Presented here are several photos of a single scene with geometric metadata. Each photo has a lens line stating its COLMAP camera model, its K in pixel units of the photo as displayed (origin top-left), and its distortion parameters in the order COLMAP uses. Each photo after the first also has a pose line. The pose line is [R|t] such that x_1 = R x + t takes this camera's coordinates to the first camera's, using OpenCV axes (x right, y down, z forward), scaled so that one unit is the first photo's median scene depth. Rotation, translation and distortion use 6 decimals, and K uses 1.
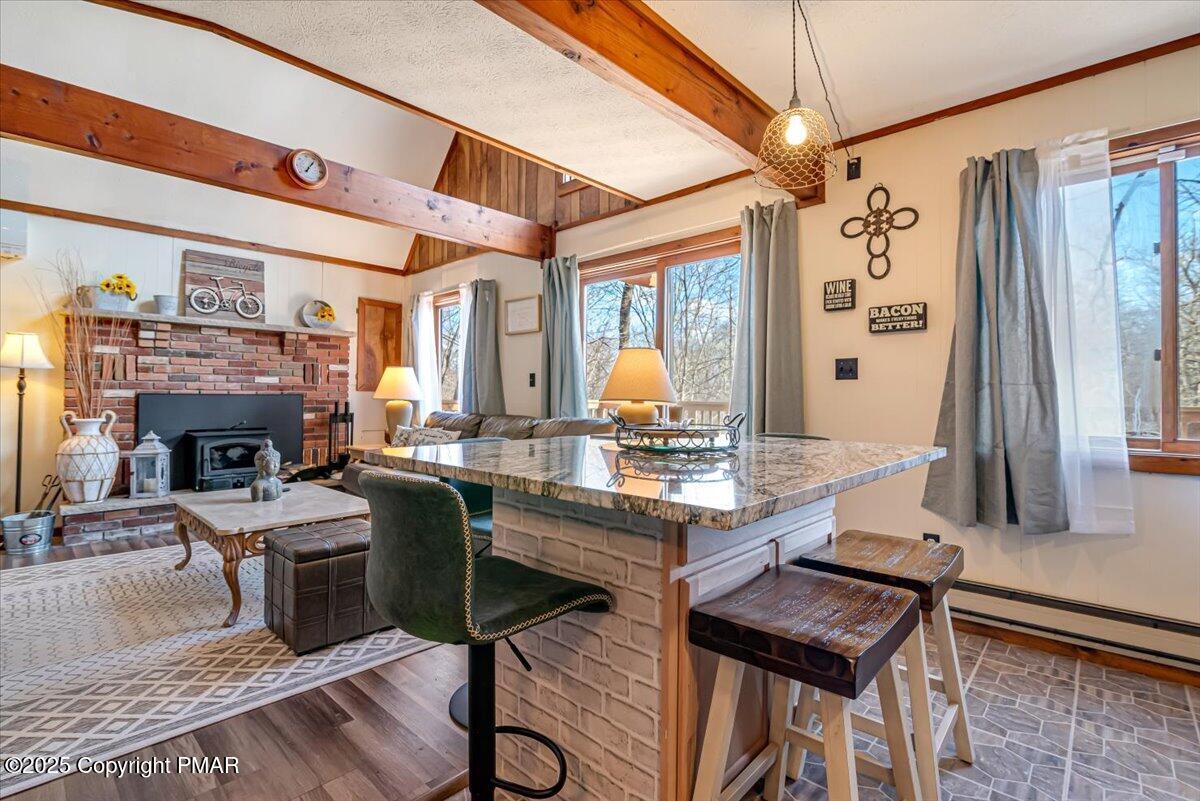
lens RADIAL K [[554.0, 0, 596.4], [0, 554.0, 389.9], [0, 0, 1]] dist [-0.009286, -0.000194]
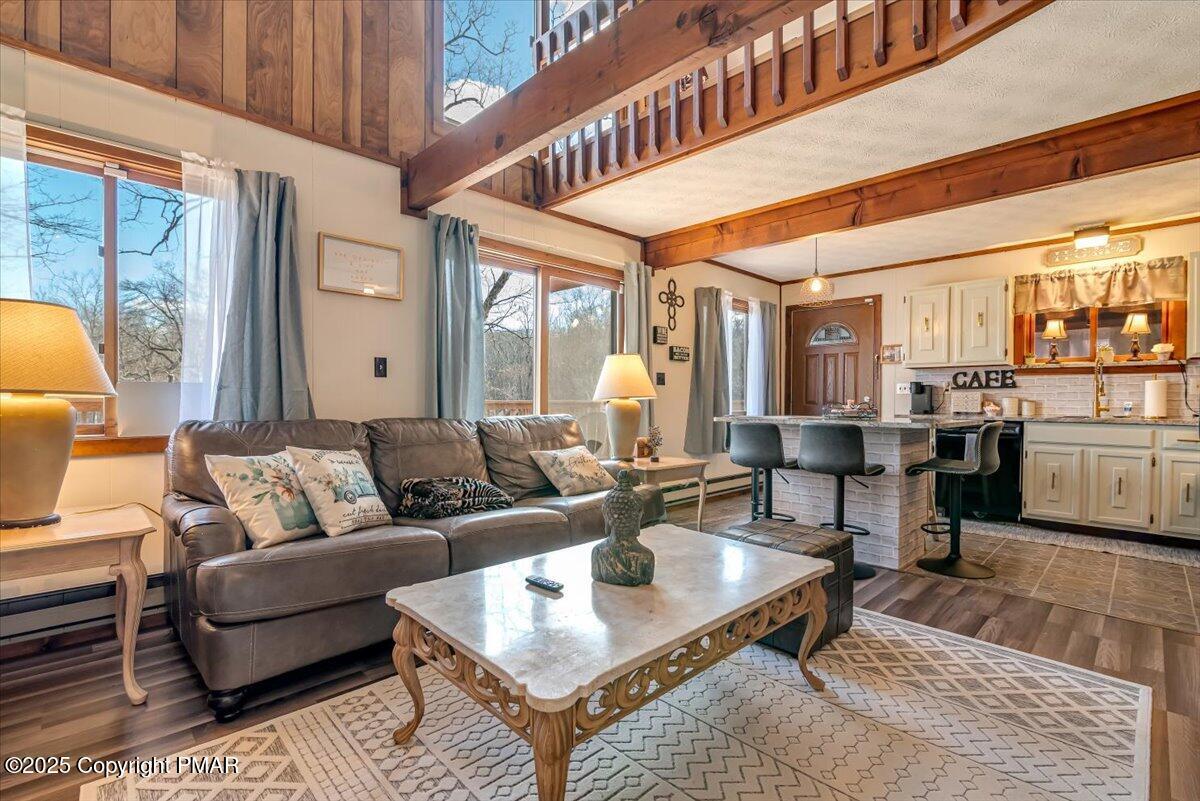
lens RADIAL K [[554.0, 0, 595.3], [0, 554.0, 406.0], [0, 0, 1]] dist [-0.009286, -0.000194]
pose [[0.038632, -0.016326, 0.999120, -0.851078], [-0.019525, 0.999663, 0.017090, 0.013742], [-0.999063, -0.020168, 0.038300, 0.756682]]
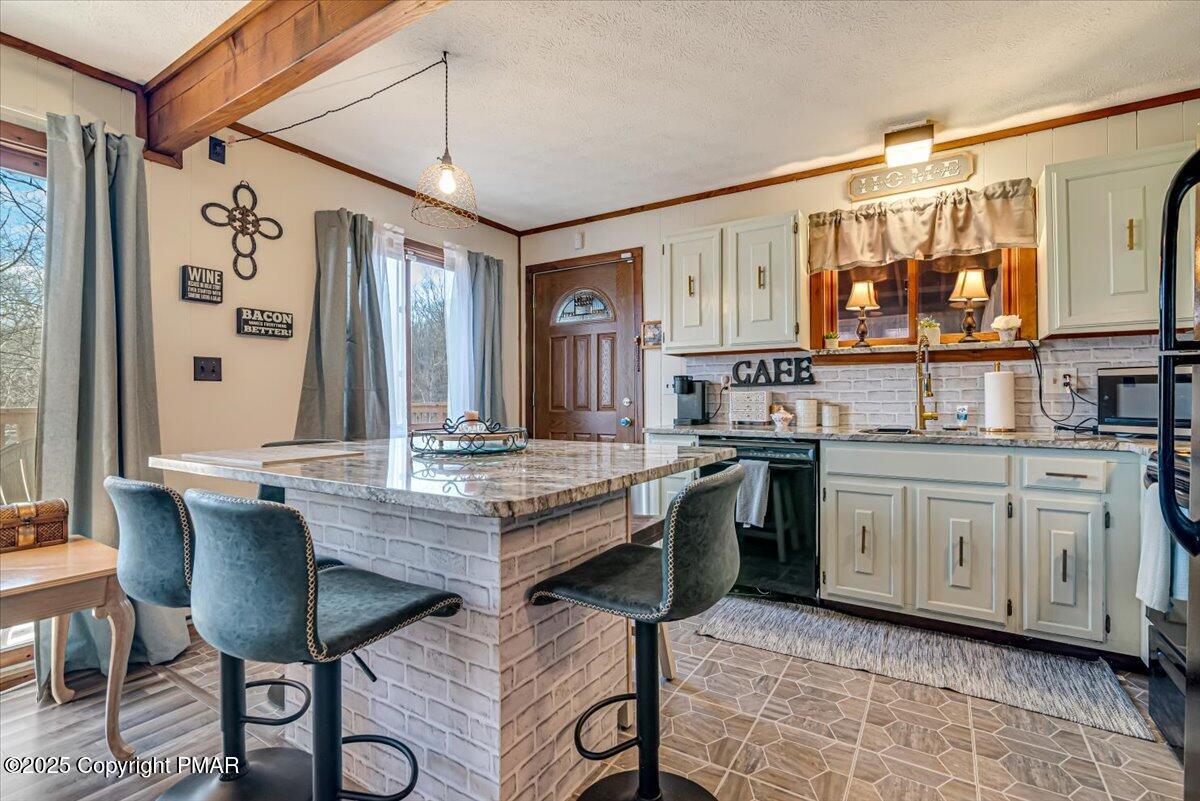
lens RADIAL K [[554.0, 0, 600.5], [0, 554.0, 391.7], [0, 0, 1]] dist [-0.009286, -0.000194]
pose [[-0.195535, 0.006948, 0.980672, -0.363868], [-0.012250, 0.999880, -0.009527, -0.000443], [-0.980620, -0.013876, -0.195426, 0.366873]]
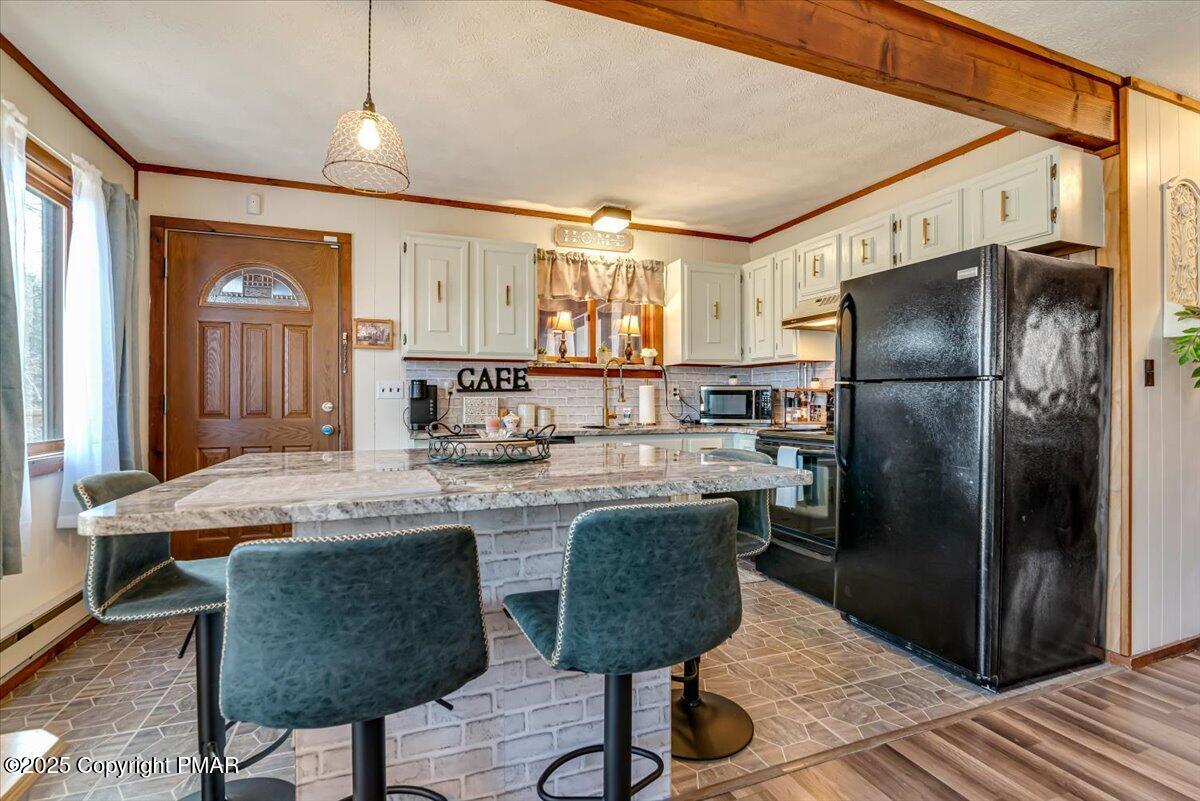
lens RADIAL K [[554.0, 0, 605.6], [0, 554.0, 402.1], [0, 0, 1]] dist [-0.009286, -0.000194]
pose [[-0.903294, -0.004724, 0.428997, -0.179015], [-0.009647, 0.999910, -0.009302, 0.003640], [-0.428915, -0.012541, -0.903258, 0.691114]]
